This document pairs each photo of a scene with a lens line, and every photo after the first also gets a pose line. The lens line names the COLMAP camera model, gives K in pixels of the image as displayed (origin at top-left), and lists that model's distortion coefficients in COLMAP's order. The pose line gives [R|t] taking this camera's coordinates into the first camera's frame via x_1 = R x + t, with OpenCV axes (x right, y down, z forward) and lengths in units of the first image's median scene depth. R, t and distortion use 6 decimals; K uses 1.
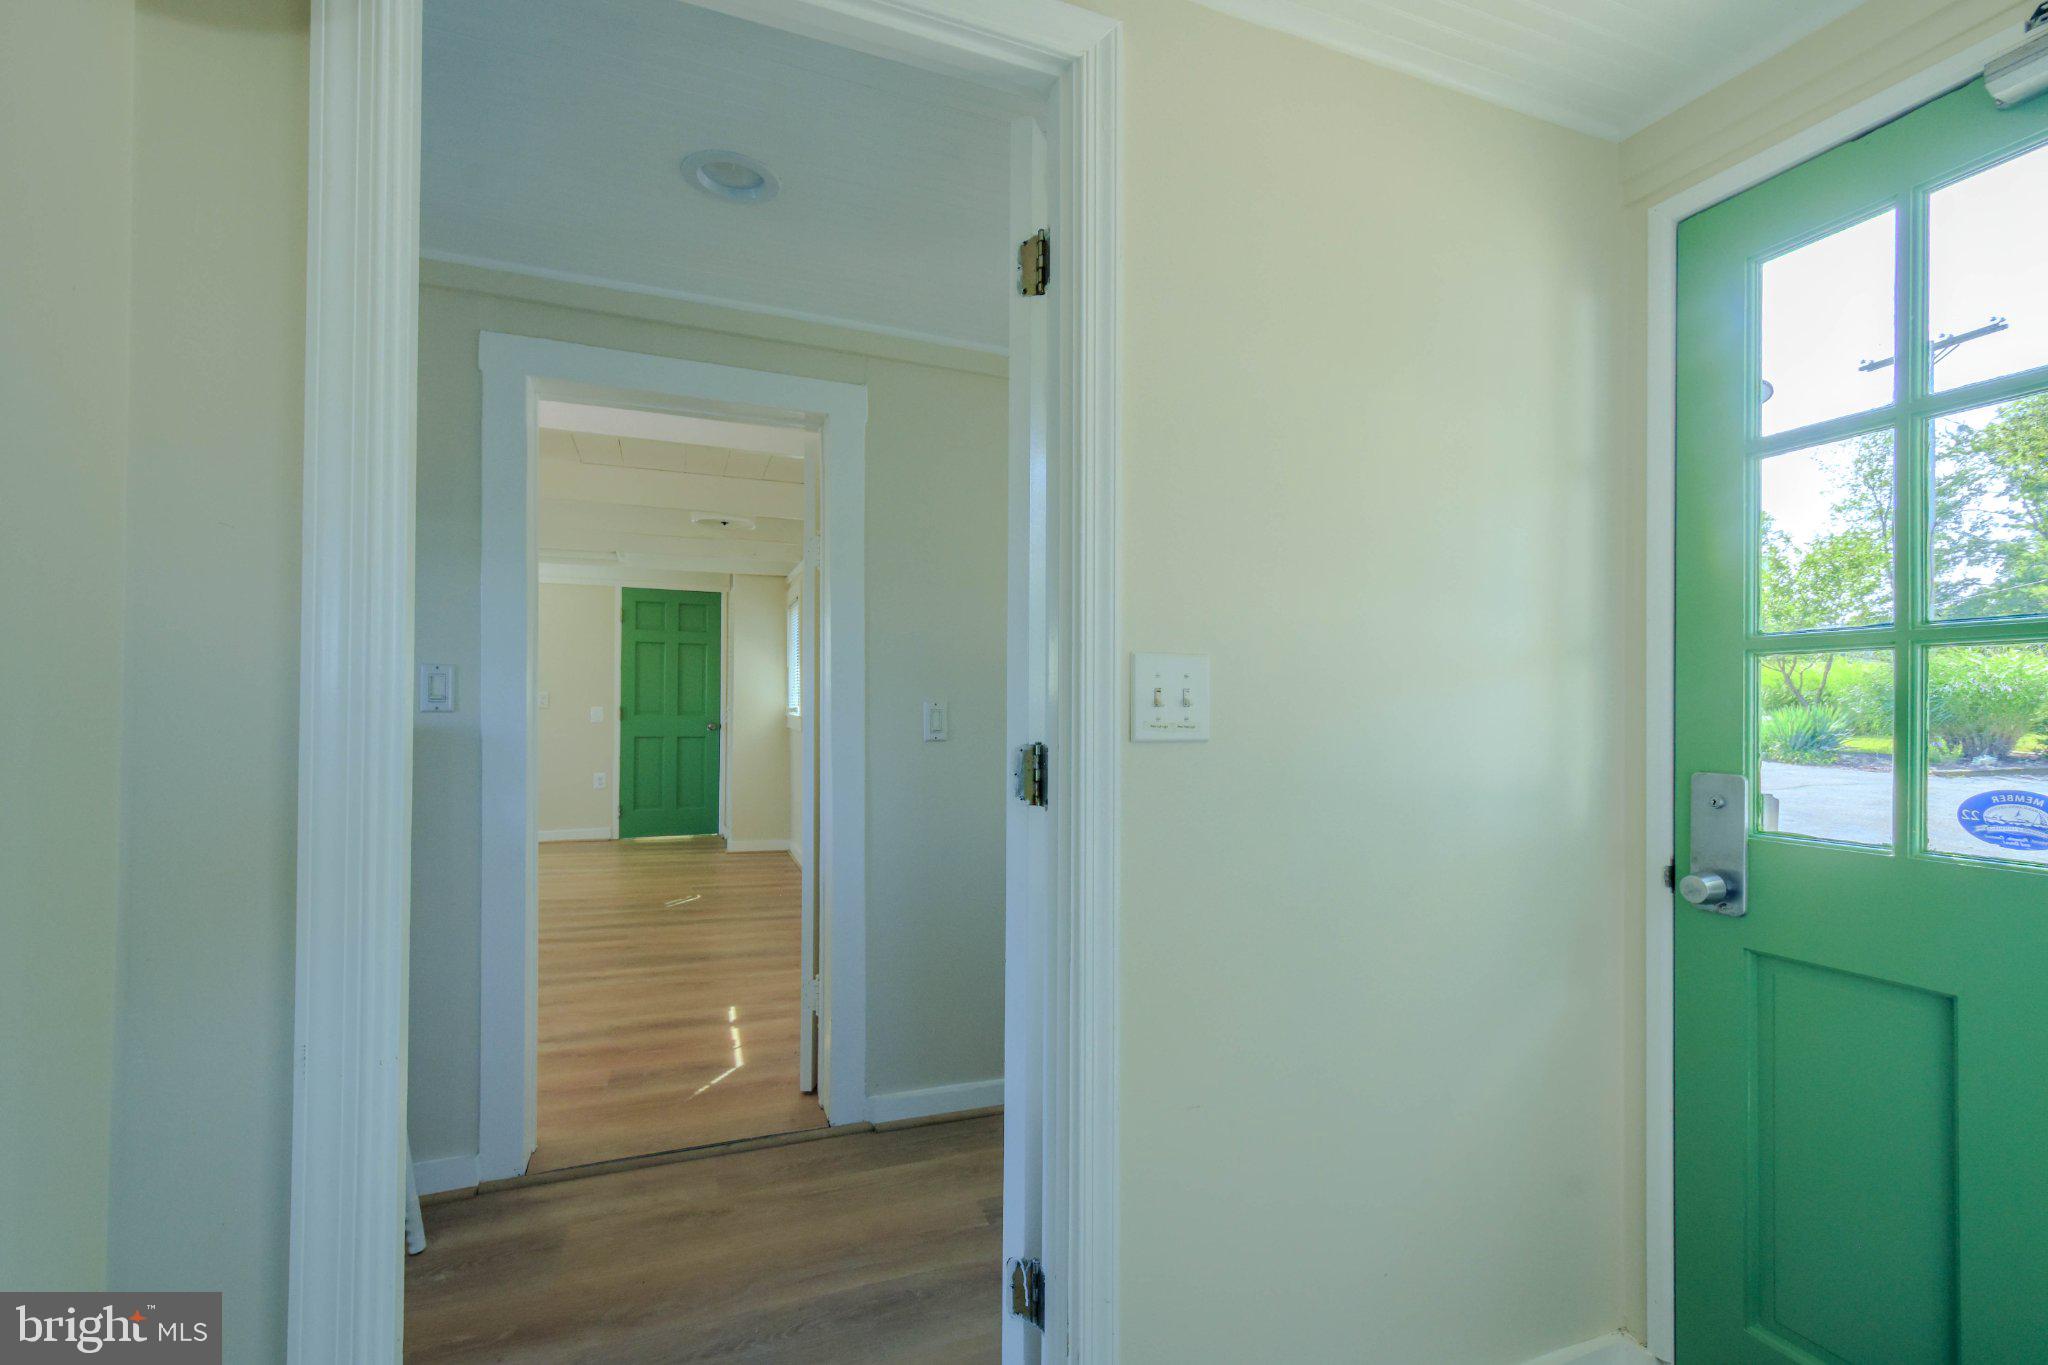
lens RADIAL K [[884.0, 0, 1026.0], [0, 884.0, 699.6], [0, 0, 1]] dist [0.002835, -0.000266]
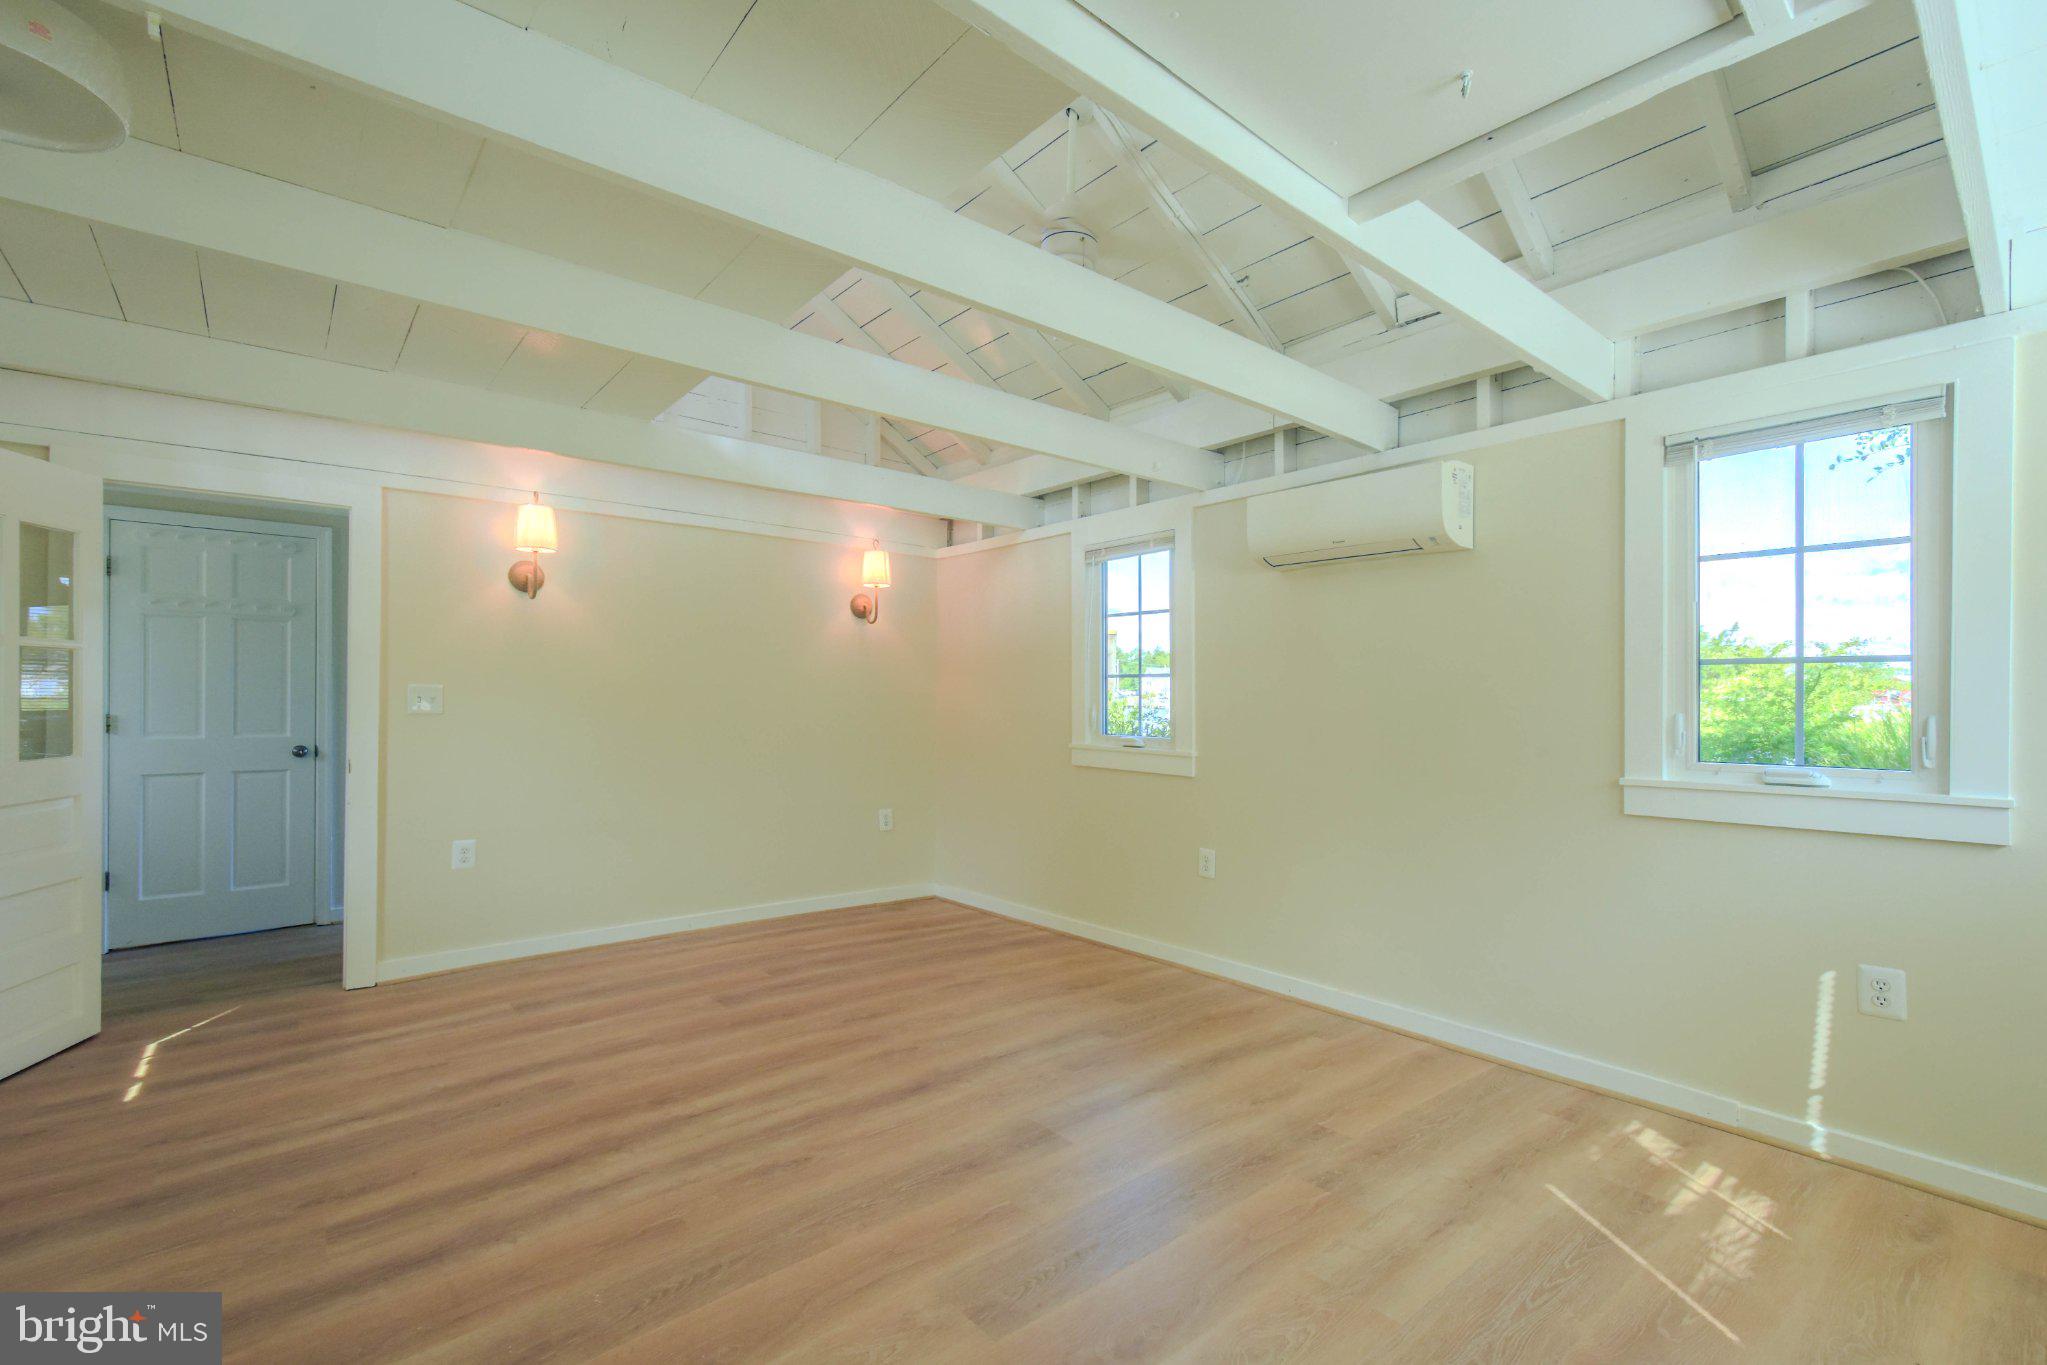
lens RADIAL K [[896.4, 0, 1023.4], [0, 896.4, 690.3], [0, 0, 1]] dist [0.005063, -0.000506]
pose [[-0.949419, -0.009509, -0.313869, -0.384839], [-0.007246, 0.999939, -0.008378, -0.005266], [0.313929, -0.005680, -0.949429, 0.931443]]
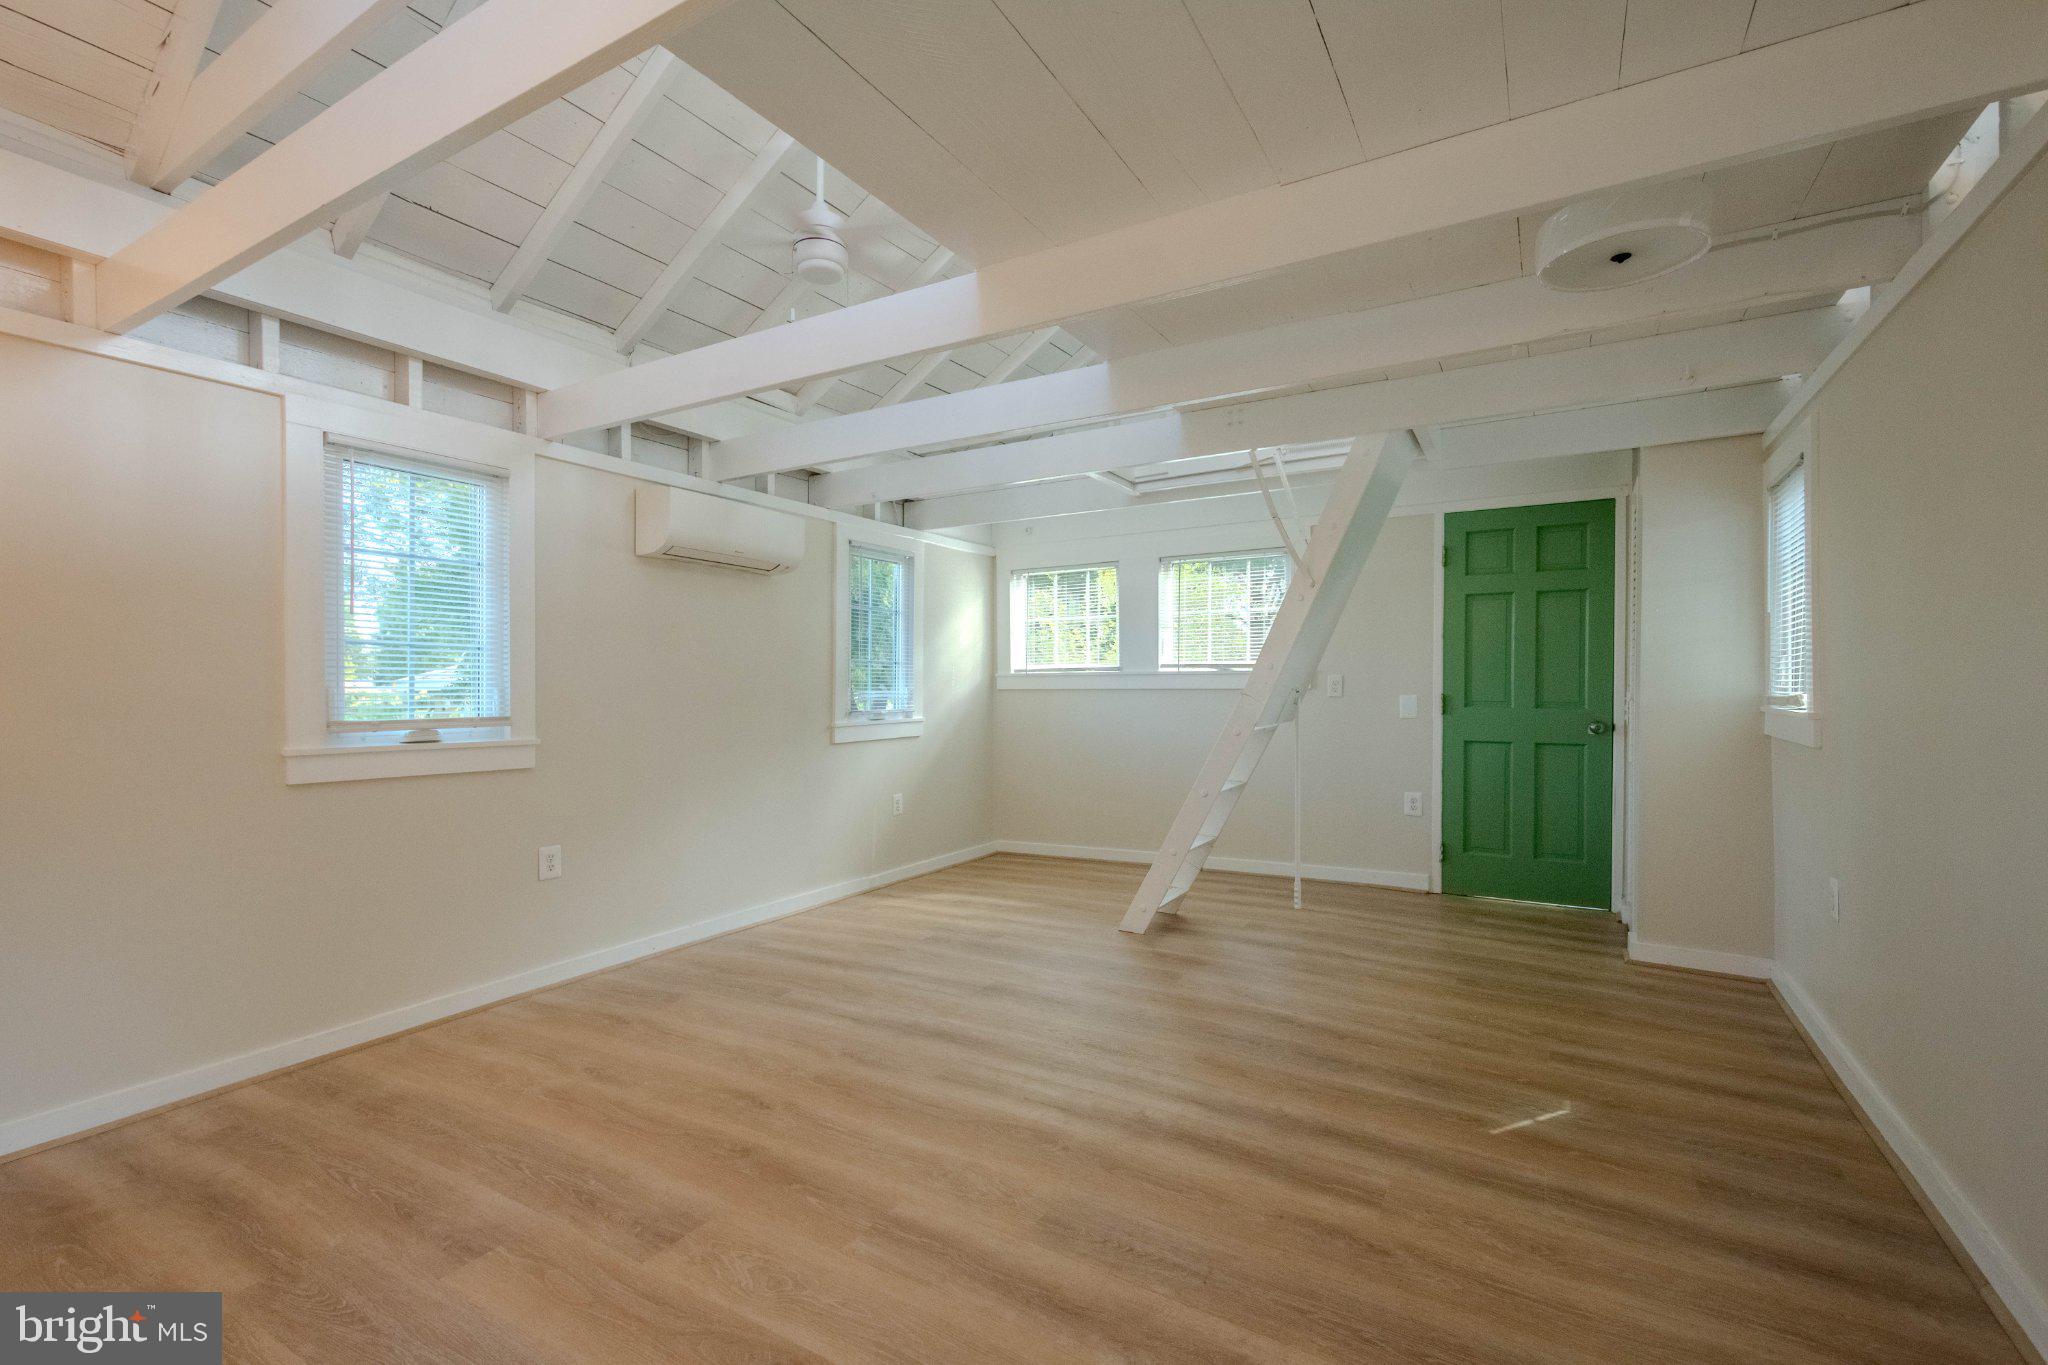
lens RADIAL K [[896.9, 0, 1023.9], [0, 896.9, 690.3], [0, 0, 1]] dist [0.005063, -0.000506]
pose [[0.608118, -0.003843, -0.793837, -0.116715], [0.007072, 0.999975, 0.000577, 0.002814], [0.793815, -0.005965, 0.608130, 0.345443]]
